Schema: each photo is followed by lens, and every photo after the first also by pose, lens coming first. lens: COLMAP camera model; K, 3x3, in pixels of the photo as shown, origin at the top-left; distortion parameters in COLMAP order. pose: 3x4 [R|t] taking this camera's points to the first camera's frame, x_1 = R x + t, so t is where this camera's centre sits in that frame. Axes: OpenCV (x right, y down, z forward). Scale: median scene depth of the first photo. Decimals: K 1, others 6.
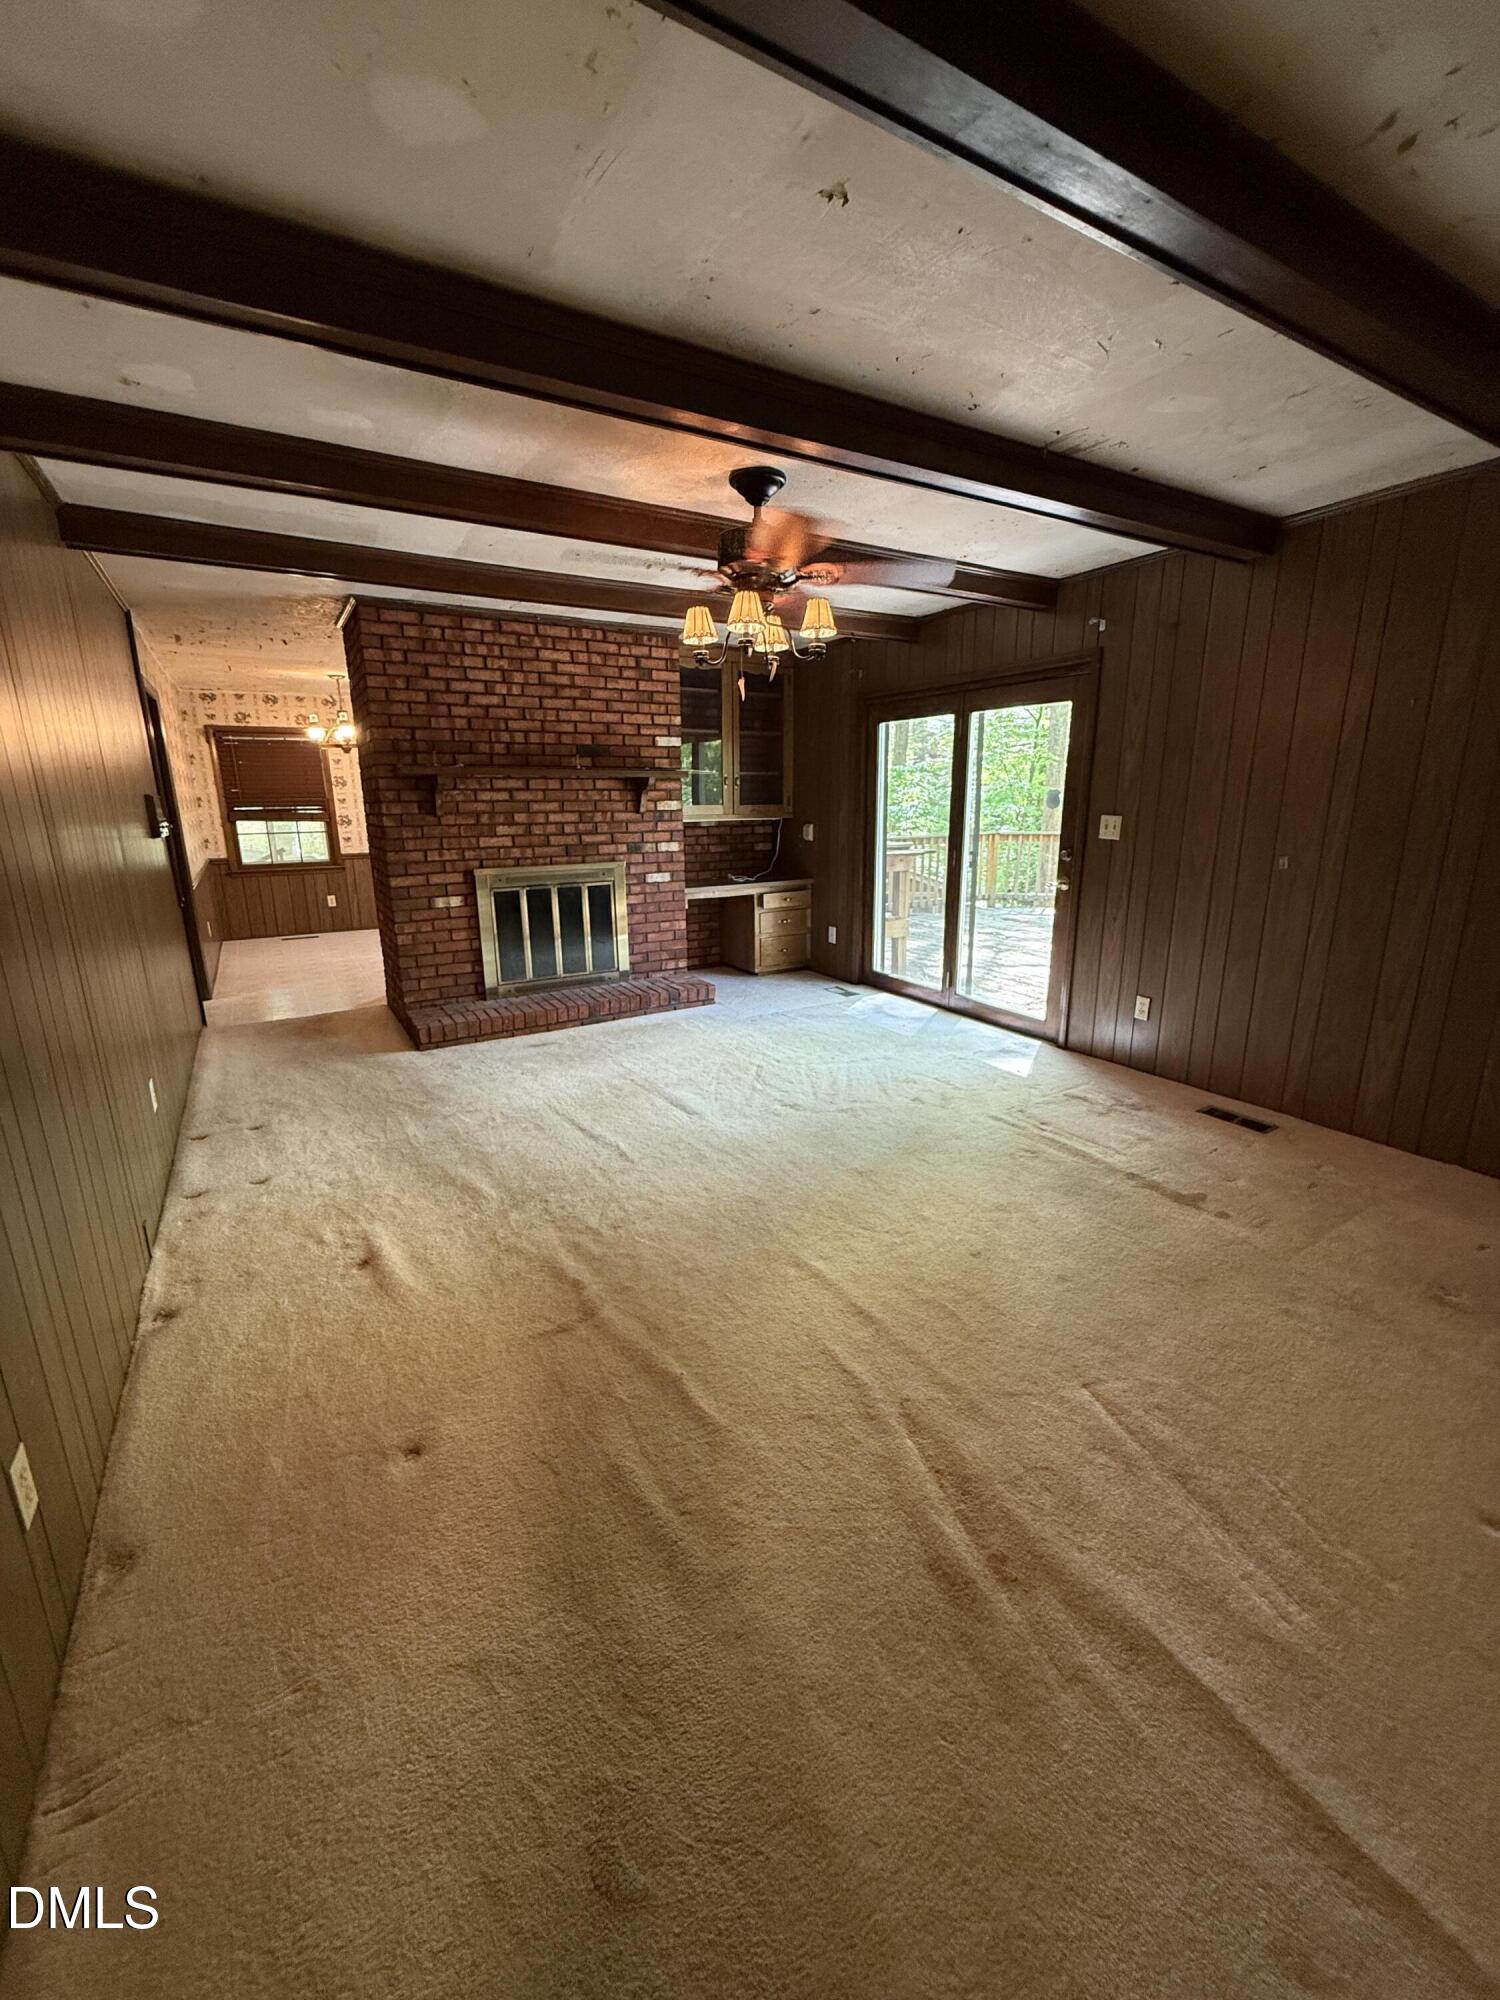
lens RADIAL K [[799.3, 0, 748.6], [0, 799.3, 1000.6], [0, 0, 1]] dist [-0.001890, 0.000030]
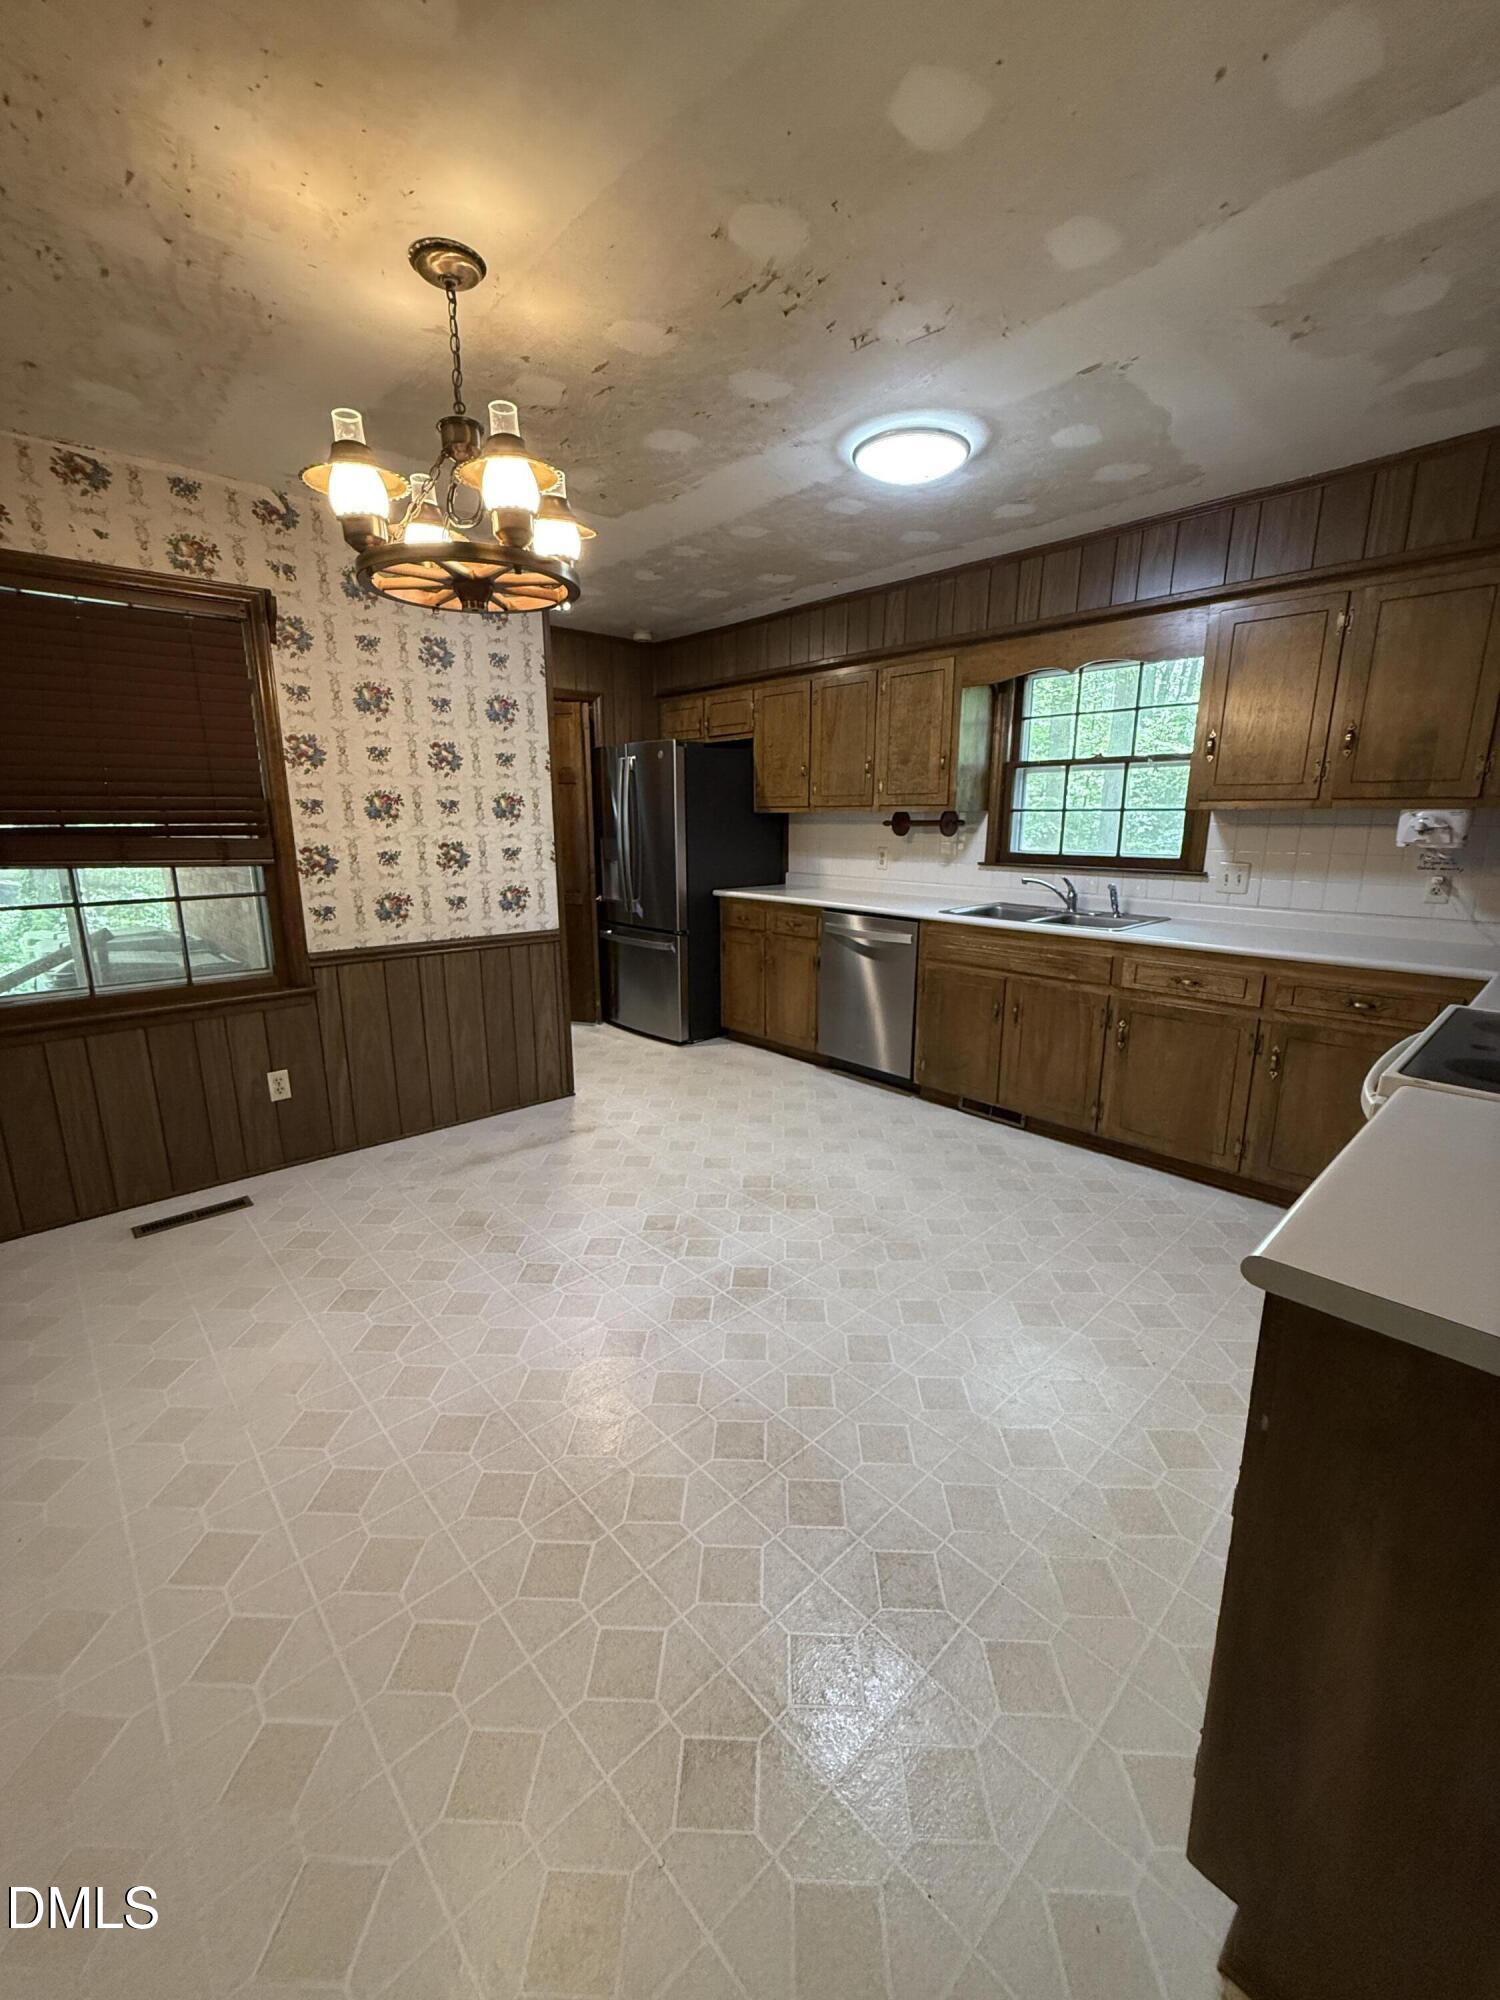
lens RADIAL K [[799.3, 0, 751.2], [0, 799.3, 997.6], [0, 0, 1]] dist [-0.001890, 0.000030]
pose [[0.976695, -0.041621, 0.210556, -0.327822], [0.047935, 0.998538, -0.024970, -0.121802], [-0.209209, 0.034481, 0.977263, 0.510083]]
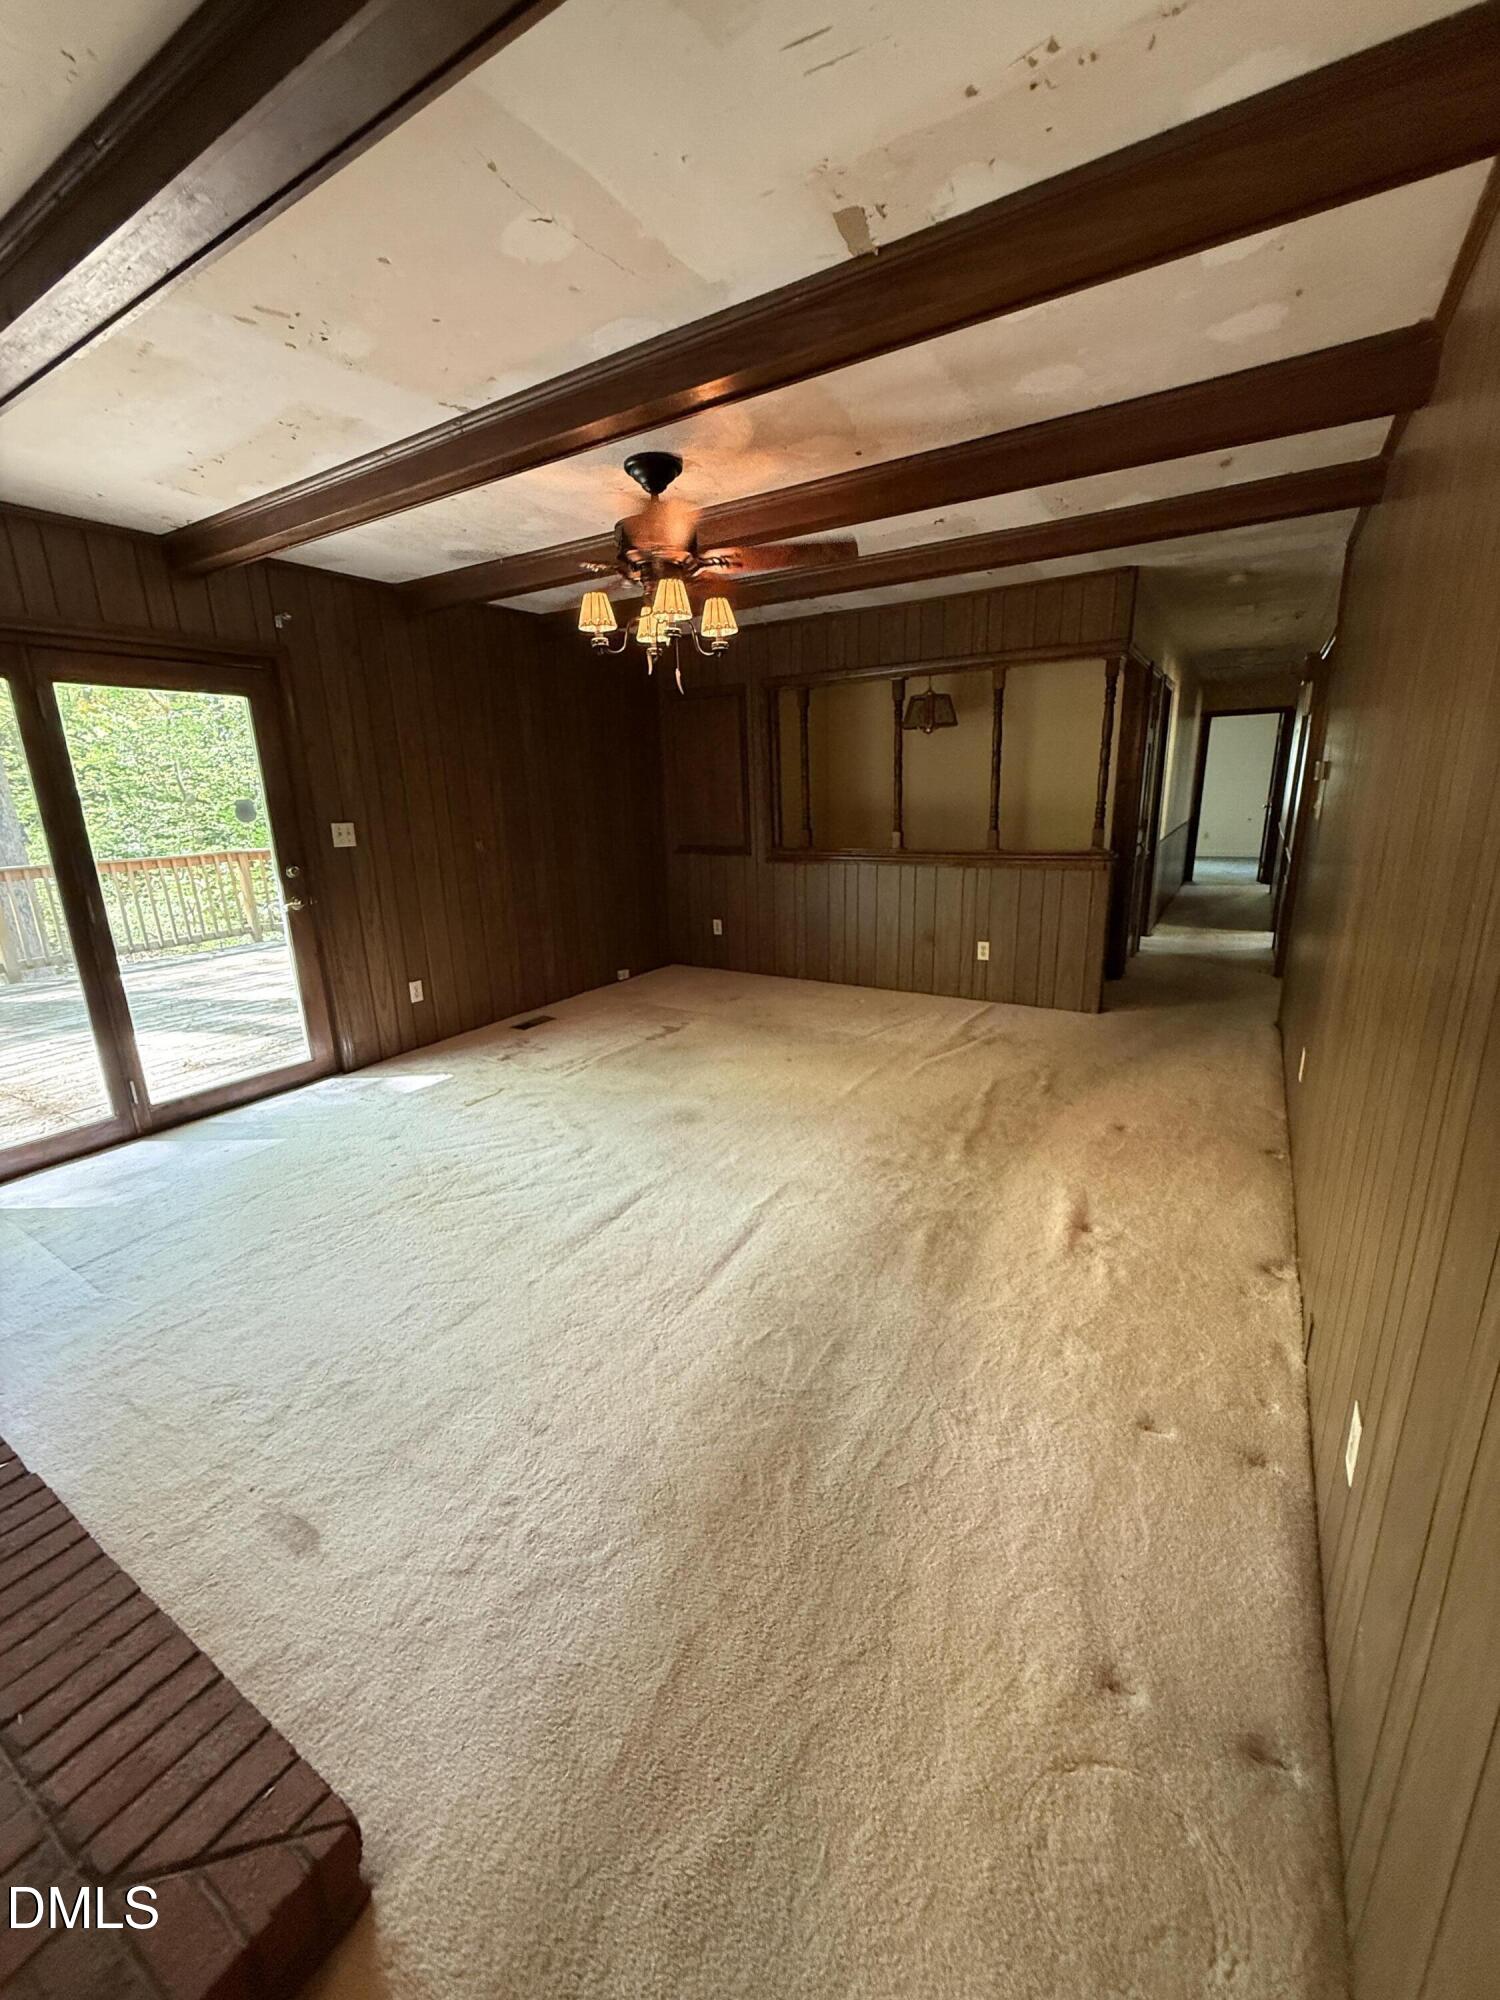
lens RADIAL K [[799.3, 0, 759.1], [0, 799.3, 997.0], [0, 0, 1]] dist [-0.001890, 0.000030]
pose [[-0.461266, -0.207191, 0.862731, -0.893305], [0.253388, 0.901096, 0.351881, -0.329445], [-0.850311, 0.380917, -0.363145, 1.295893]]
